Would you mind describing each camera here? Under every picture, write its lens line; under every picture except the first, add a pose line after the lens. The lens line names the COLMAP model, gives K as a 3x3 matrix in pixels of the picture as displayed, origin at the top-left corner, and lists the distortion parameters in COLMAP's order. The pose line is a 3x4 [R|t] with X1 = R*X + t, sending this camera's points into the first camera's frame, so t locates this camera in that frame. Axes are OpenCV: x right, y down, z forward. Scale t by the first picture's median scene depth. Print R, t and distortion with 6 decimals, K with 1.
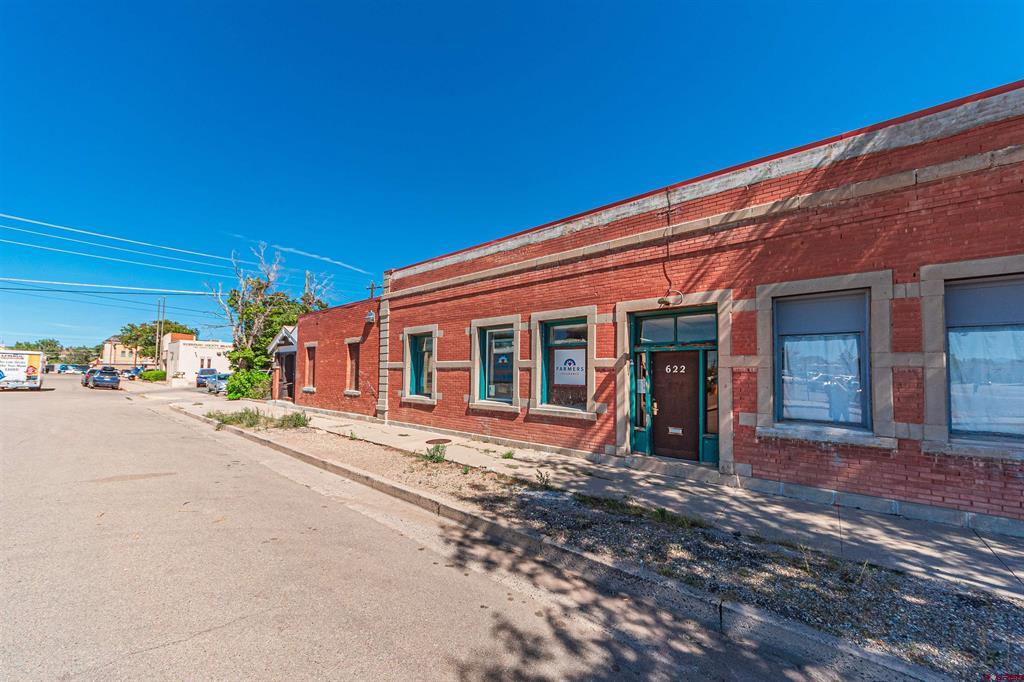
lens RADIAL K [[354.6, 0, 525.1], [0, 354.6, 360.1], [0, 0, 1]] dist [-0.000822, -0.000128]
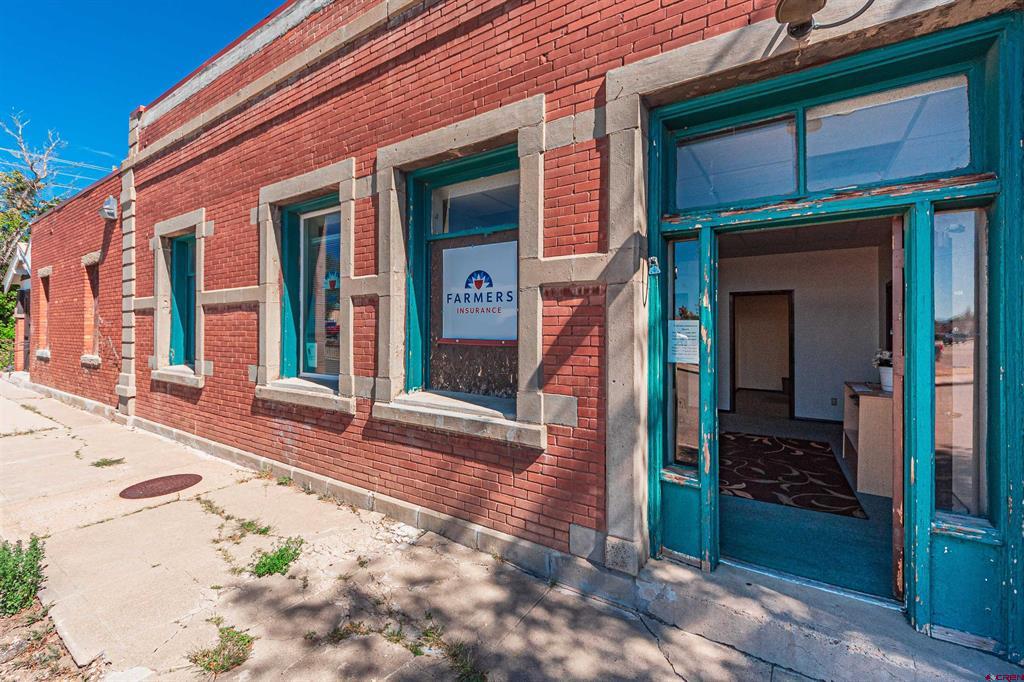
lens RADIAL K [[437.6, 0, 512.8], [0, 437.6, 324.5], [0, 0, 1]] dist [0.000854, -0.000005]
pose [[0.996880, -0.008644, 0.078457, 0.130712], [0.005995, 0.999406, 0.033927, 0.039602], [-0.078704, -0.033351, 0.996340, 0.561652]]
